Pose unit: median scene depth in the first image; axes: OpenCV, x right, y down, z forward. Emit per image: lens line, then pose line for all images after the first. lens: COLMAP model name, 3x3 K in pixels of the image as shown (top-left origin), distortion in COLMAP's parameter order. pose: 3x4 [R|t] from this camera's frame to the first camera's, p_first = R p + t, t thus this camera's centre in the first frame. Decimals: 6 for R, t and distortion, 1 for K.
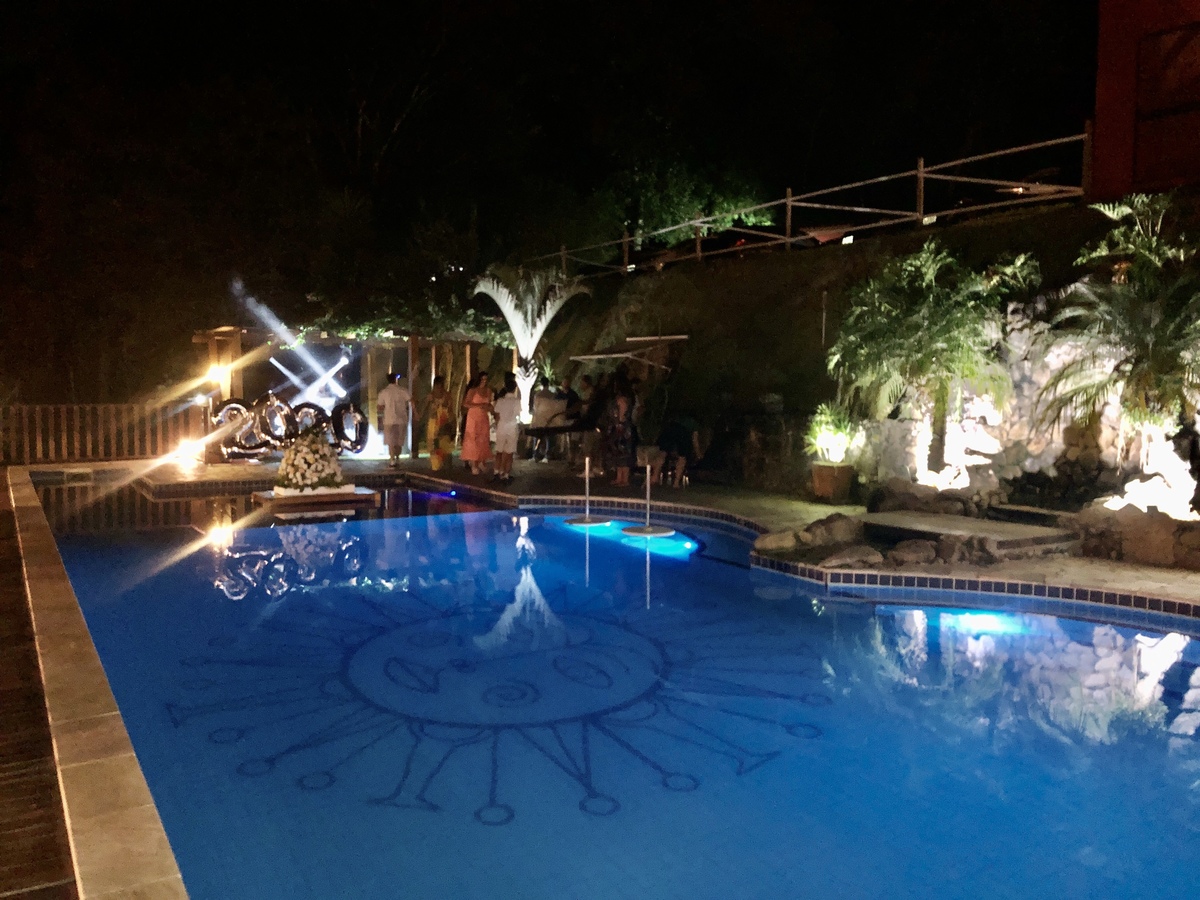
lens RADIAL K [[971.3, 0, 595.6], [0, 971.3, 444.5], [0, 0, 1]] dist [0.020380, -0.011224]
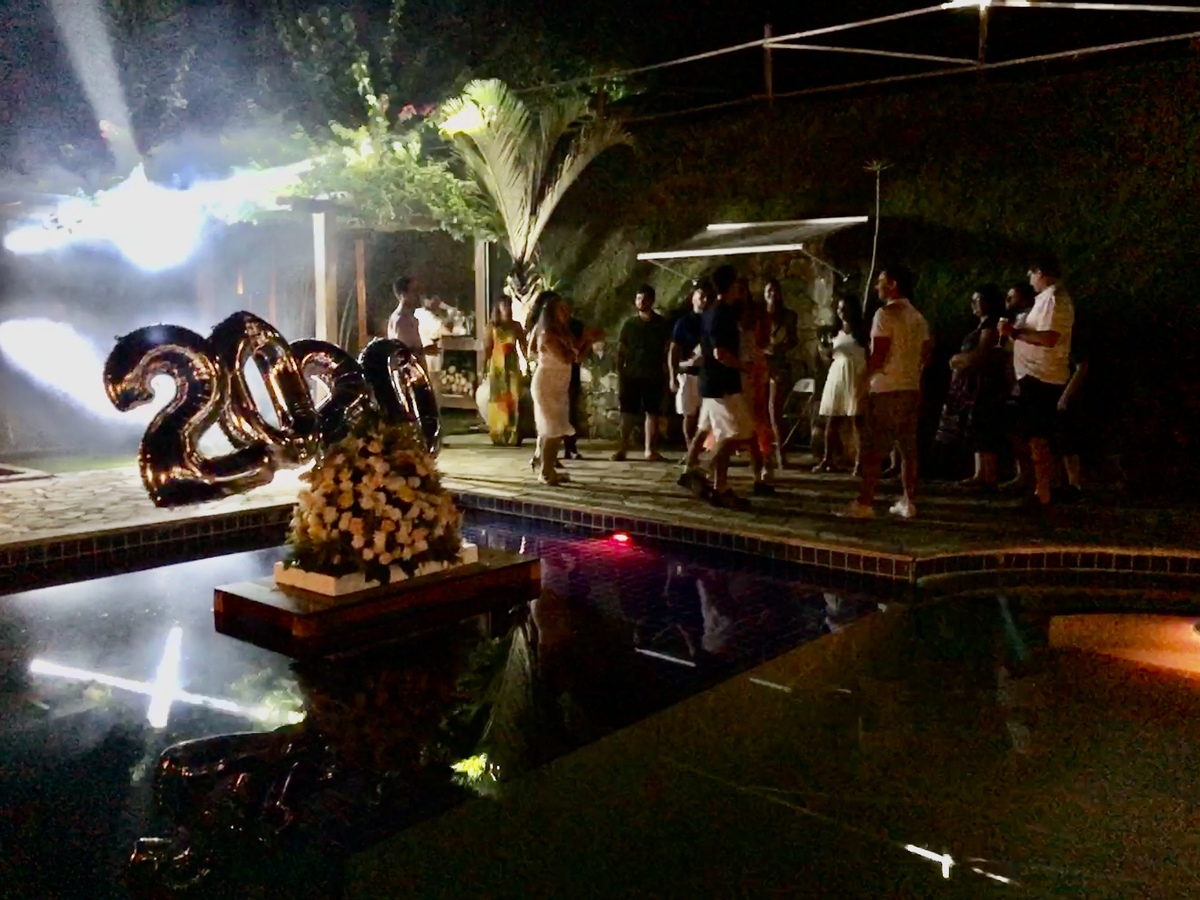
lens RADIAL K [[1074.0, 0, 607.5], [0, 1074.0, 444.1], [0, 0, 1]] dist [0.004411, 0.023371]
pose [[0.948190, -0.036326, 0.315620, -0.349010], [0.018886, 0.998130, 0.058139, -0.025275], [-0.317142, -0.049166, 0.947103, 0.594381]]
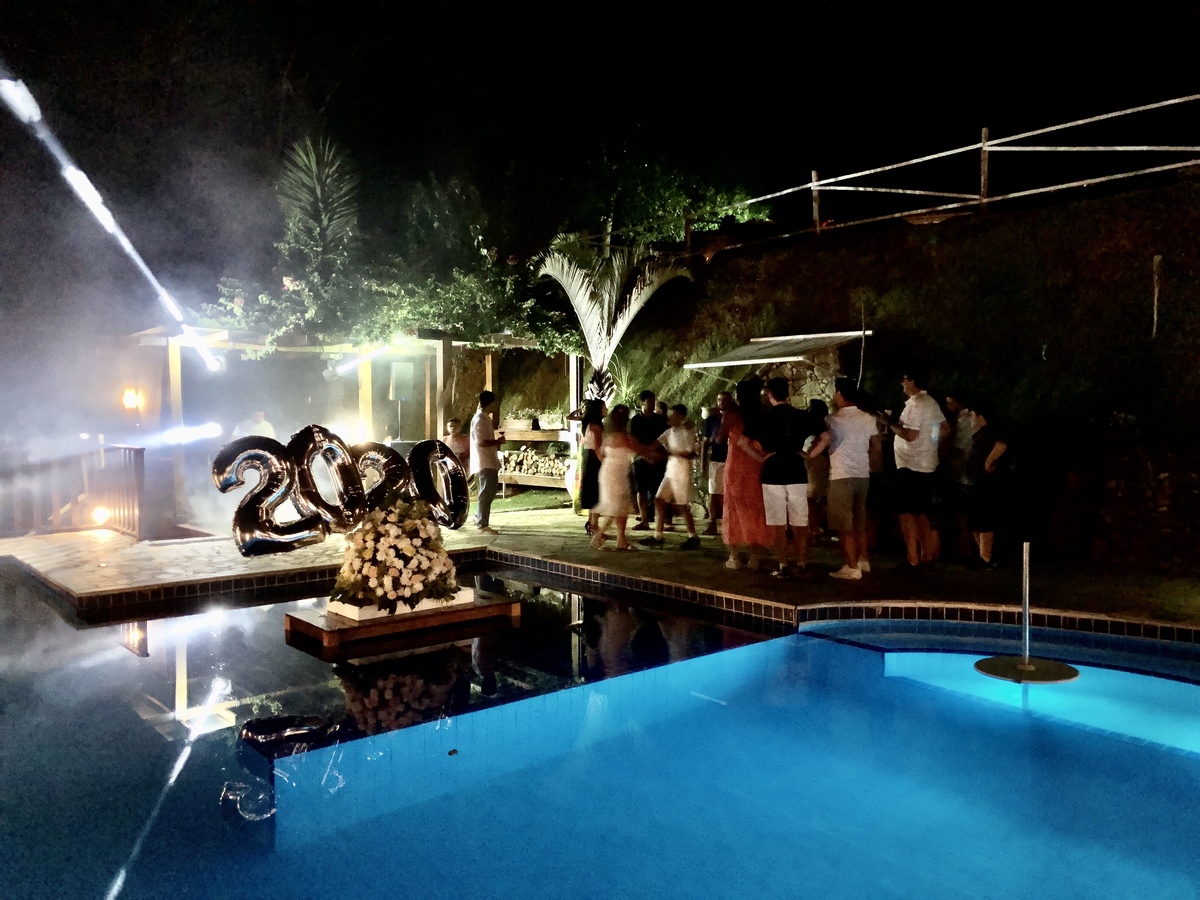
lens RADIAL K [[971.3, 0, 596.7], [0, 971.3, 430.1], [0, 0, 1]] dist [0.020380, -0.011224]
pose [[0.991442, -0.017084, 0.129425, -0.259185], [0.021958, 0.999099, -0.036320, -0.028454], [-0.128688, 0.038851, 0.990924, 0.459696]]
